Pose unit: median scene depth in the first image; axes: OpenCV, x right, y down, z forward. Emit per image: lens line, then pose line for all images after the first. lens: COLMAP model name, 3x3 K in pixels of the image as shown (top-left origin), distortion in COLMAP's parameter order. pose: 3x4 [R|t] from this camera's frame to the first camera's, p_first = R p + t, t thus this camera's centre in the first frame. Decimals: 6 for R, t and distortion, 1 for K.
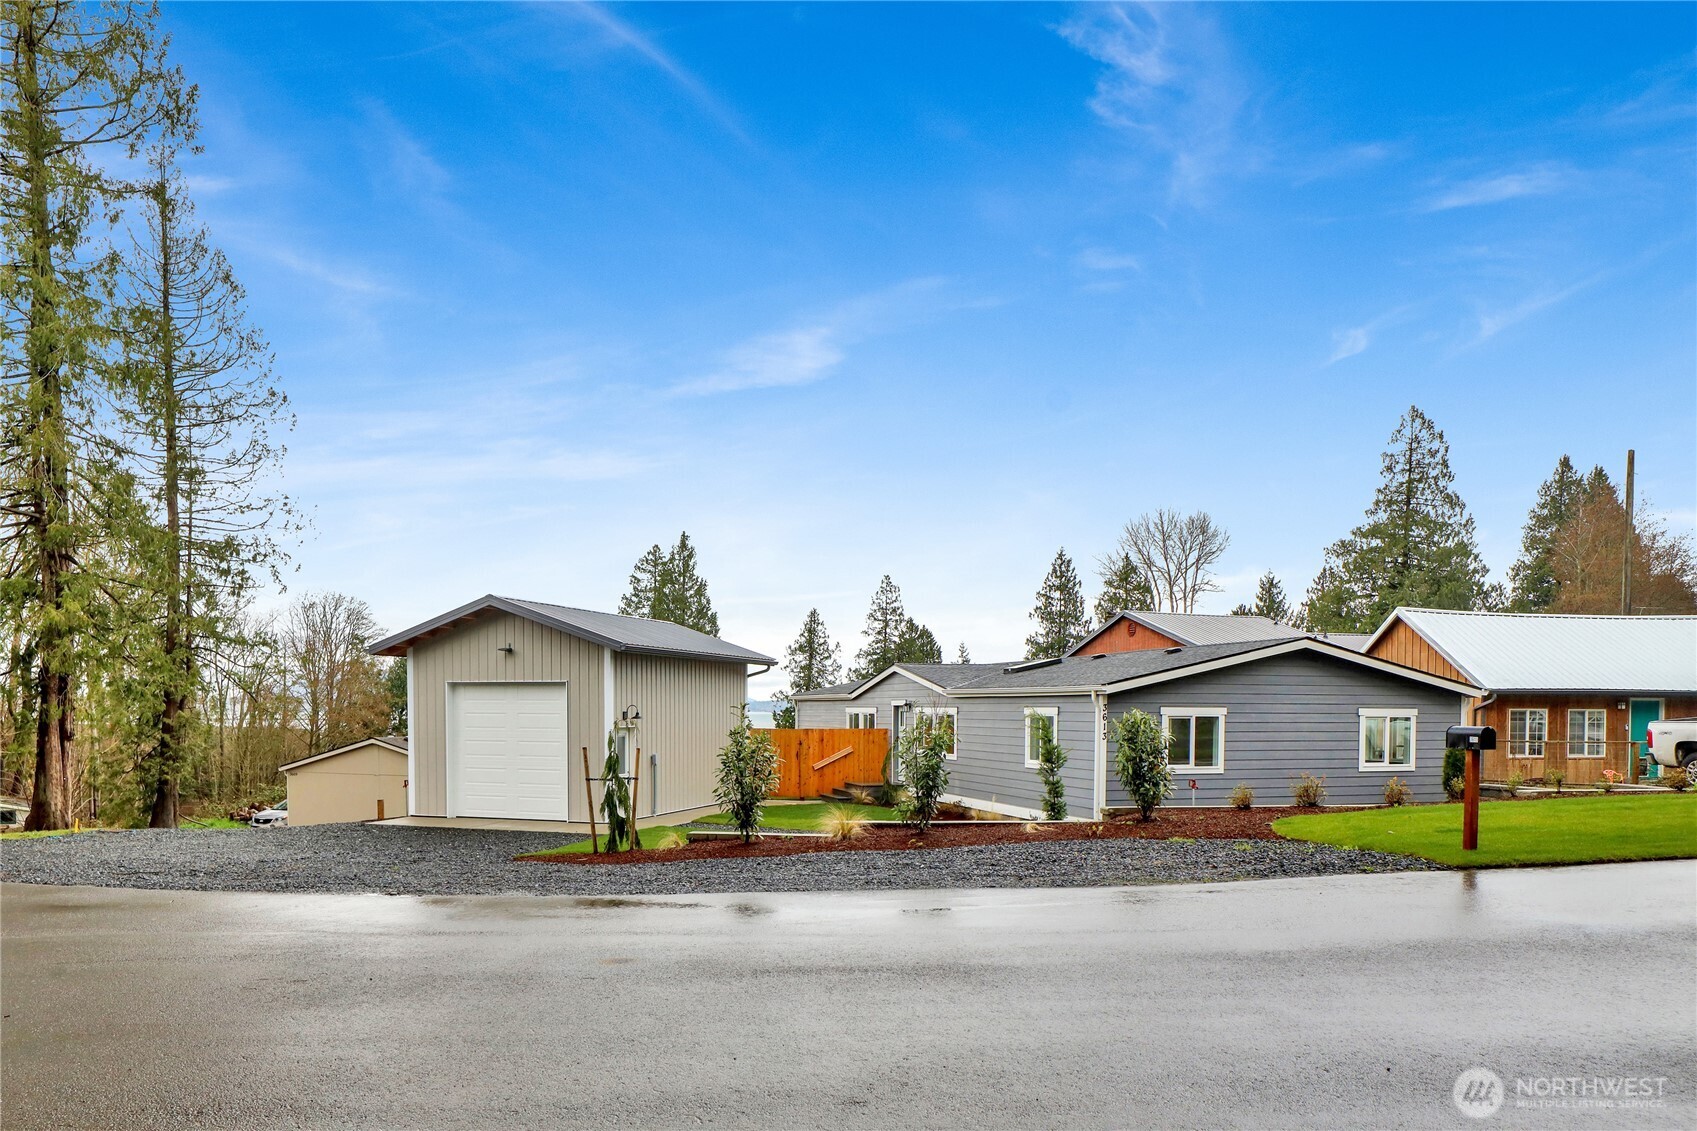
lens RADIAL K [[1153.1, 0, 834.4], [0, 1153.1, 749.3], [0, 0, 1]] dist [-0.007010, -0.000049]
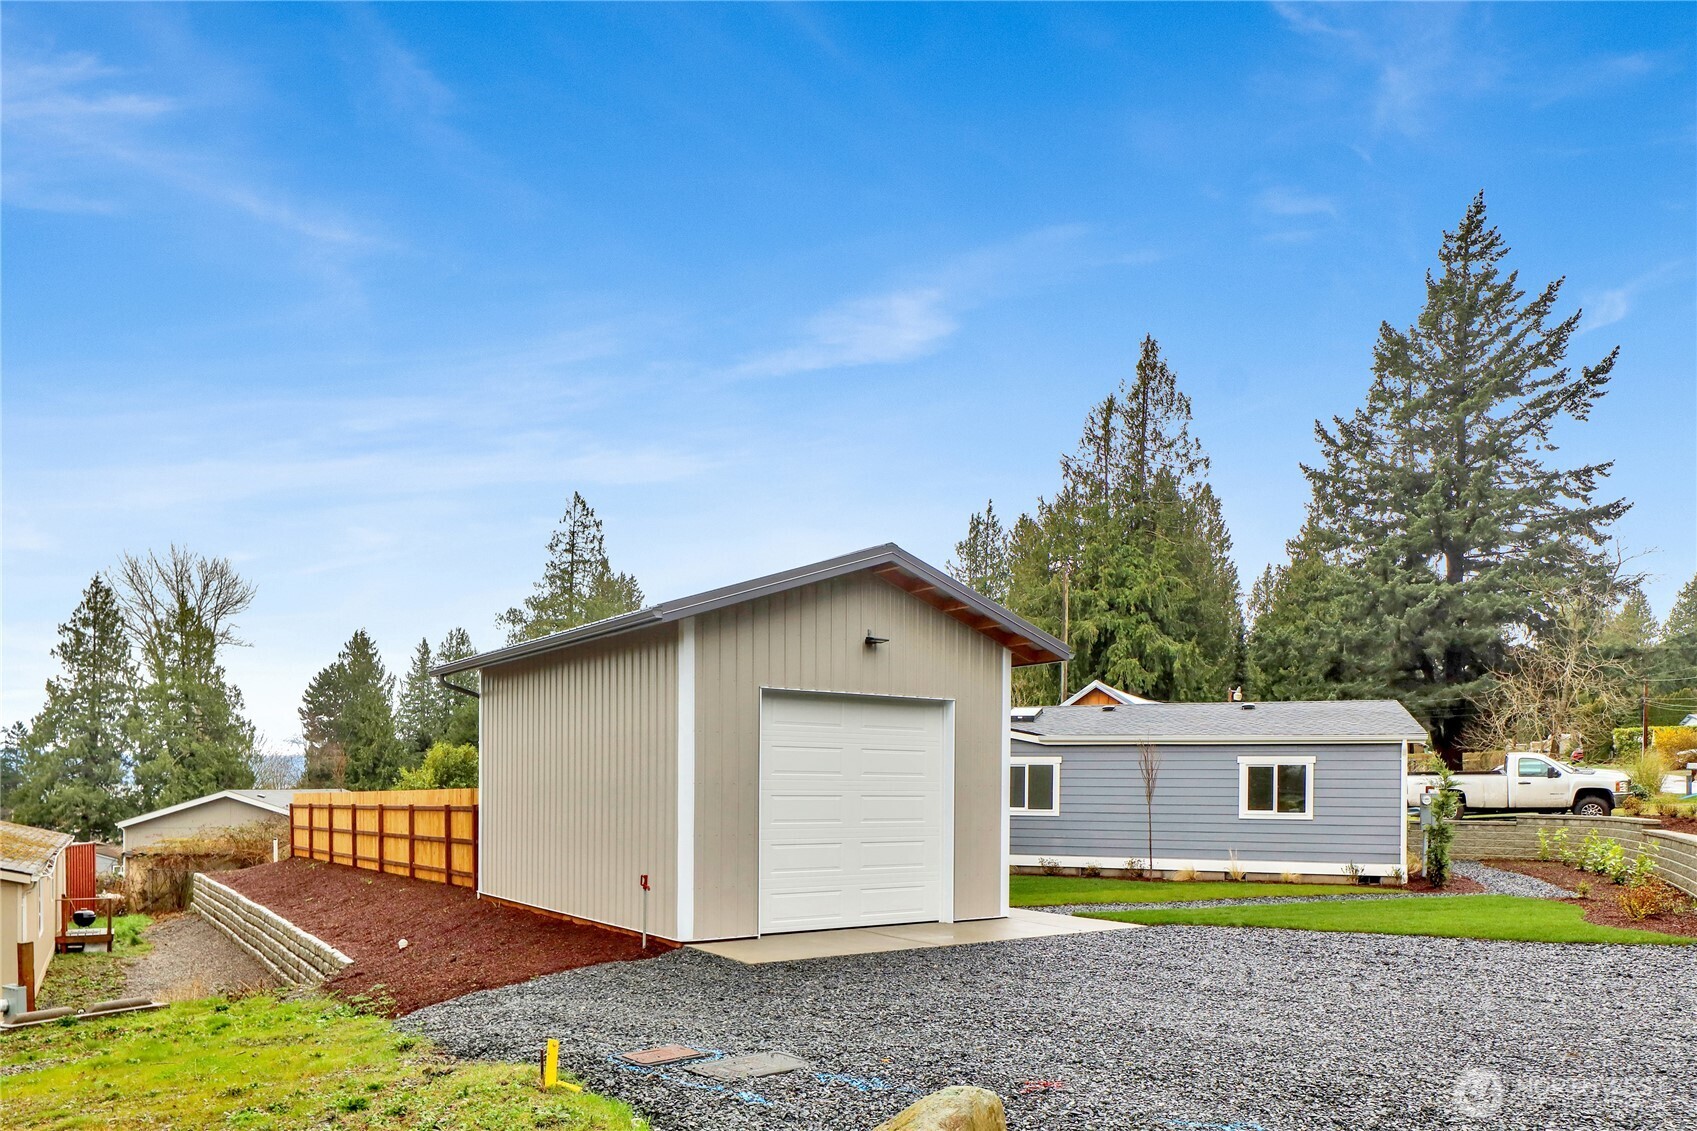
lens RADIAL K [[1148.6, 0, 839.2], [0, 1148.6, 783.8], [0, 0, 1]] dist [-0.004219, 0.001880]
pose [[0.590187, 0.002567, 0.807263, -0.208553], [0.023884, 0.999502, -0.020640, -0.000328], [-0.806914, 0.031462, 0.589831, 0.181494]]
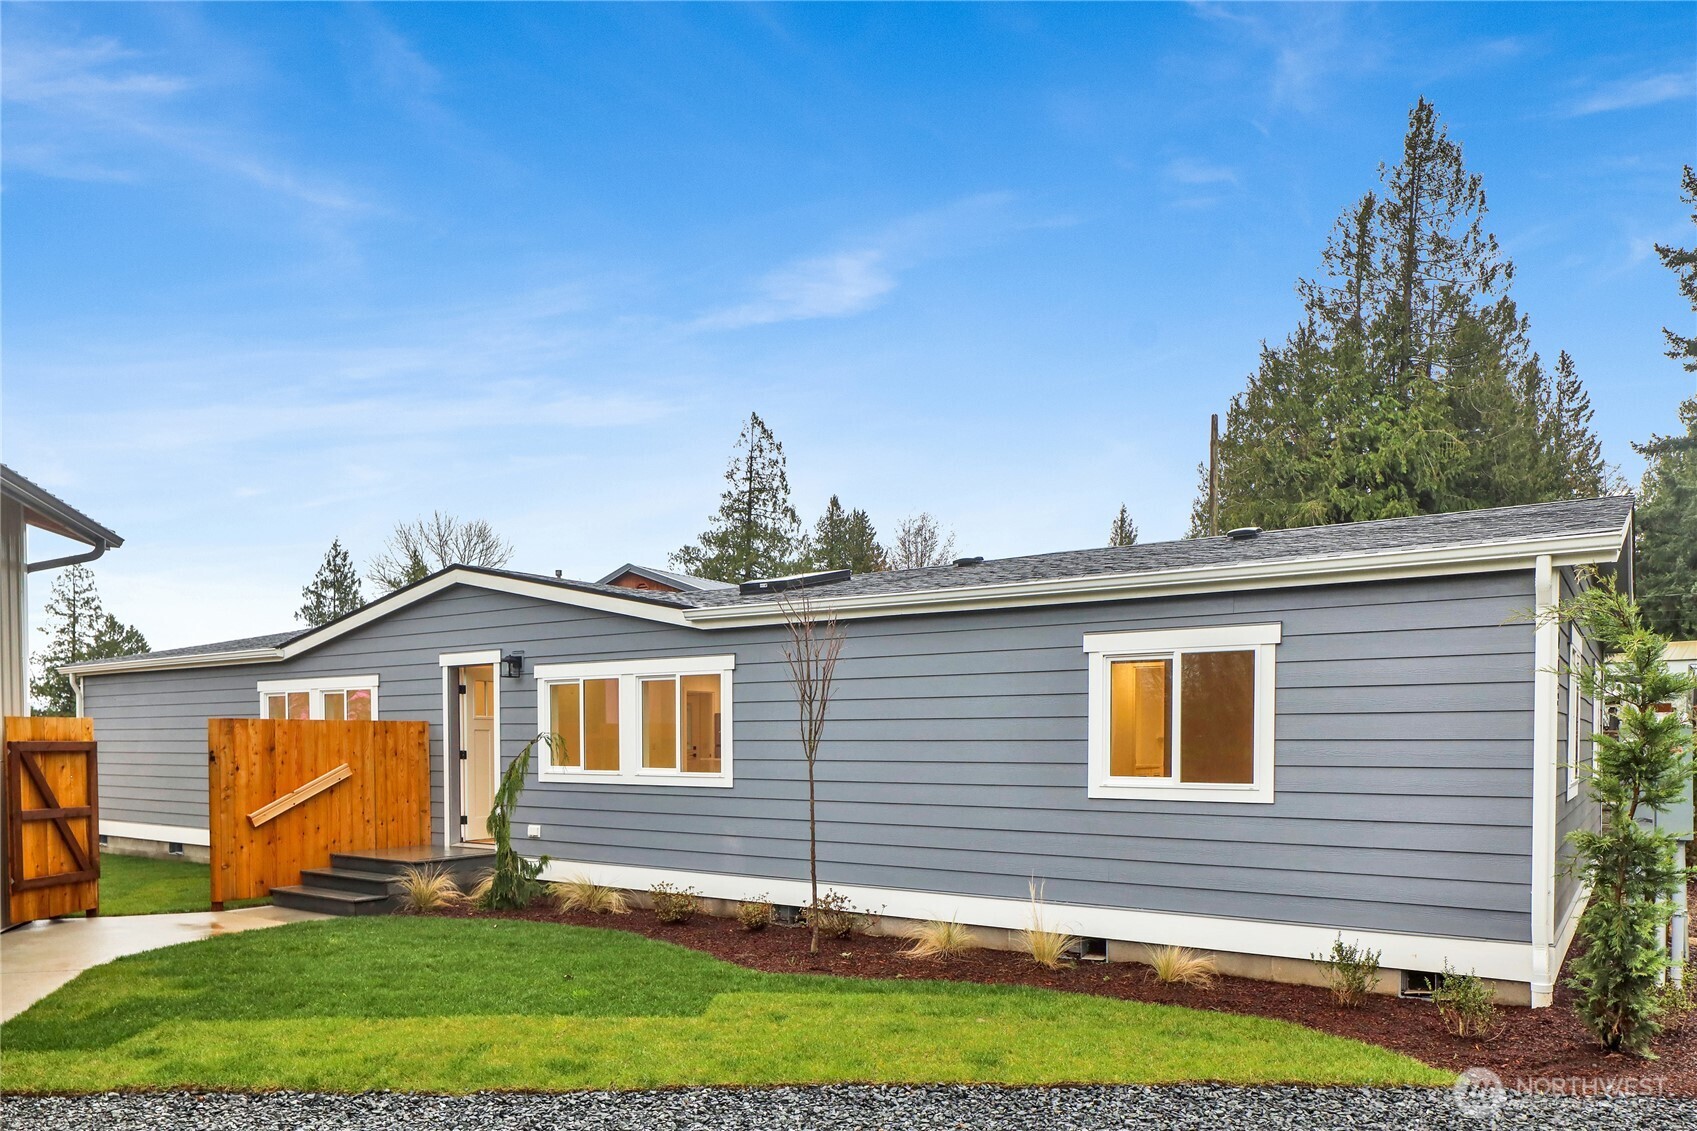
lens RADIAL K [[1148.6, 0, 839.2], [0, 1148.6, 783.8], [0, 0, 1]] dist [-0.004219, 0.001880]
pose [[0.792899, -0.028258, 0.608697, -0.031470], [0.025794, 0.999585, 0.012806, 0.001224], [-0.608807, 0.005547, 0.793299, 0.195473]]
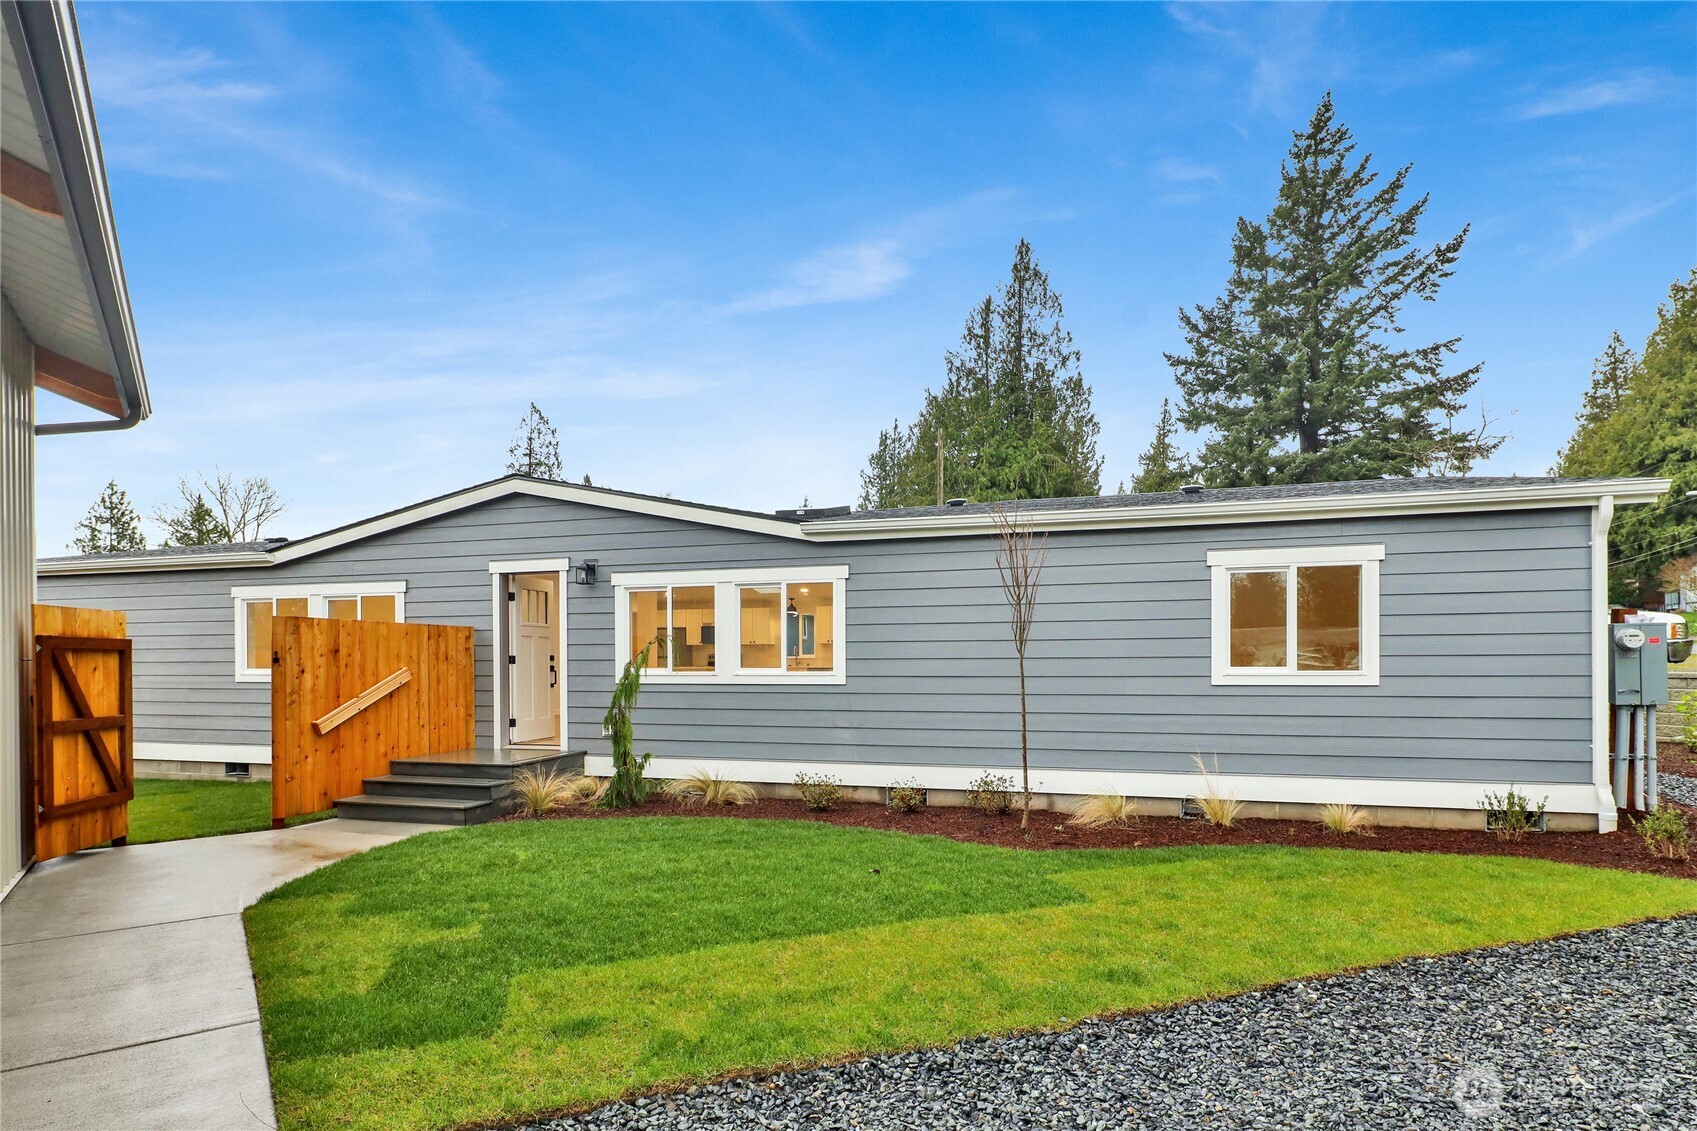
lens RADIAL K [[827.0, 0, 855.2], [0, 827.0, 661.3], [0, 0, 1]] dist [0.003356, -0.000322]
pose [[0.544943, -0.006449, 0.838449, -0.046921], [0.036245, 0.999217, -0.015871, 0.001784], [-0.837690, 0.039039, 0.544750, 0.242809]]
